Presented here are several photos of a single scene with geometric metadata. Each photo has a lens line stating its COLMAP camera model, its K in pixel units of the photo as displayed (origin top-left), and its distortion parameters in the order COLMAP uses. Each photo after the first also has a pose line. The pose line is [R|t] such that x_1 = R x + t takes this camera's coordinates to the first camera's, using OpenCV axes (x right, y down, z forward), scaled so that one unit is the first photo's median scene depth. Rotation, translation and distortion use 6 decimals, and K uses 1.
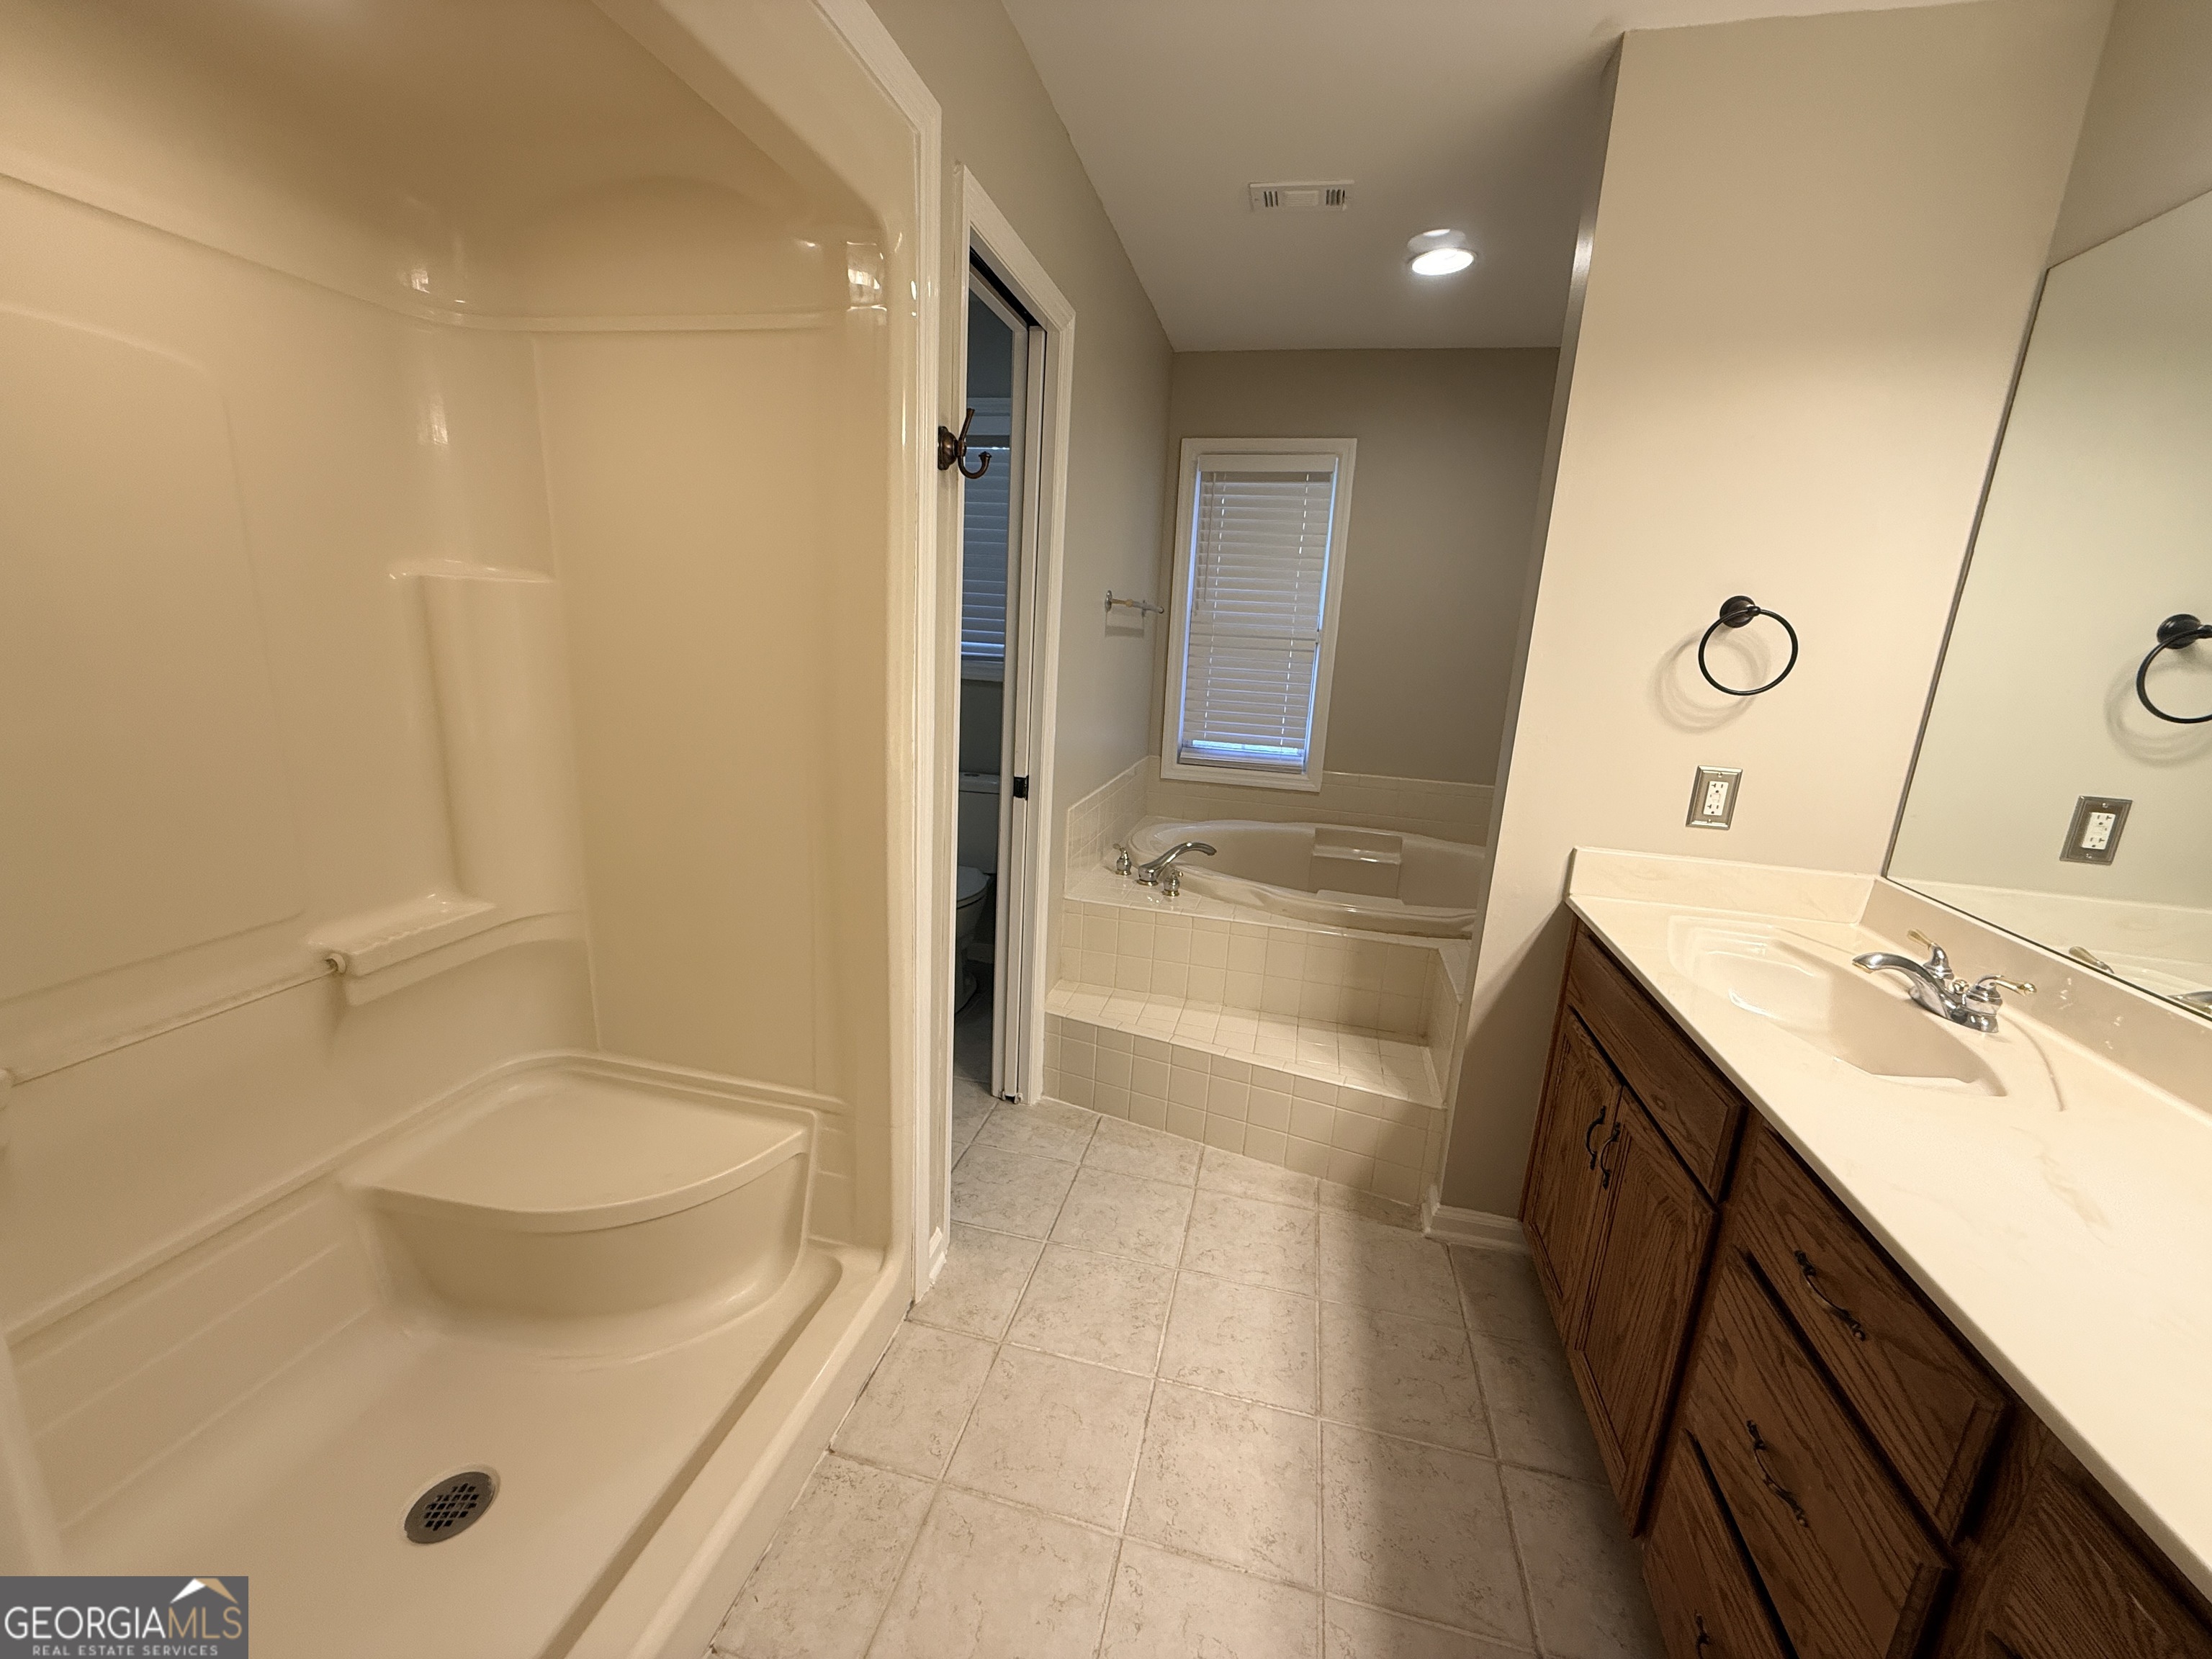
lens RADIAL K [[880.5, 0, 1098.6], [0, 880.5, 828.9], [0, 0, 1]] dist [0.001078, -0.000404]
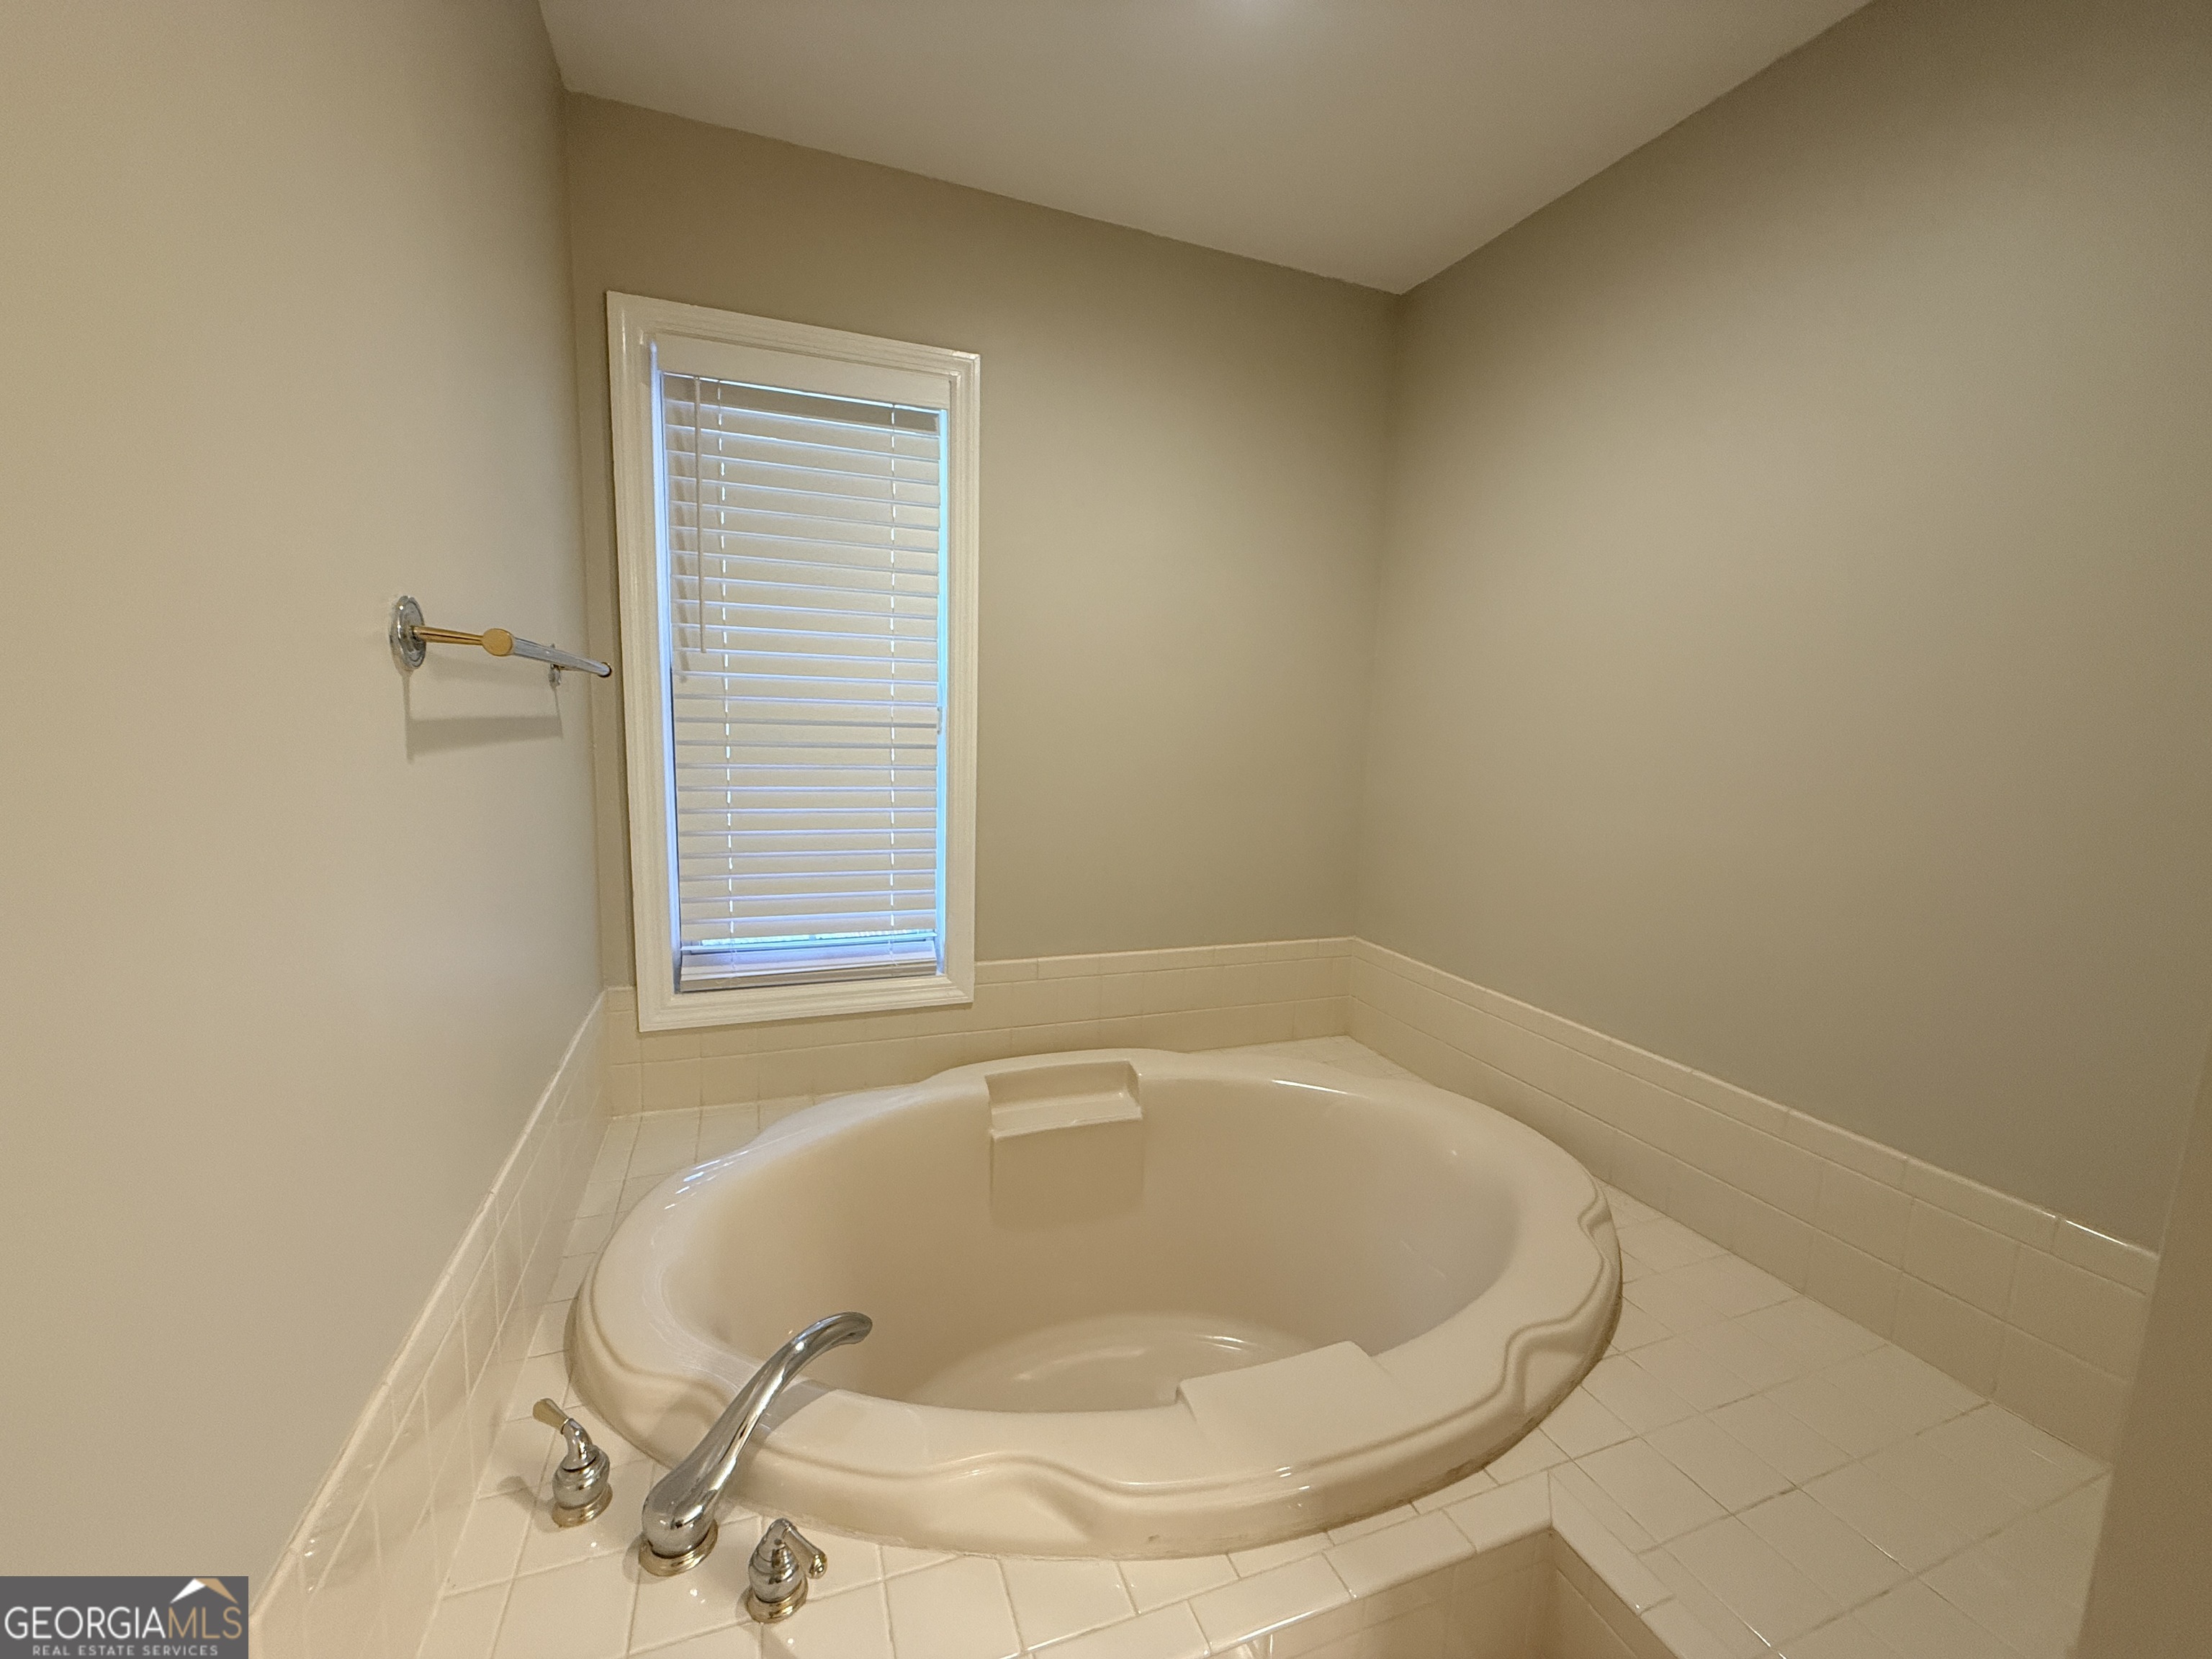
lens RADIAL K [[880.5, 0, 1098.6], [0, 880.5, 828.9], [0, 0, 1]] dist [0.001078, -0.000404]
pose [[0.825920, -0.099586, 0.554922, 0.025484], [0.140229, 0.989630, -0.031112, -0.124214], [-0.546069, 0.103512, 0.831320, 0.515876]]
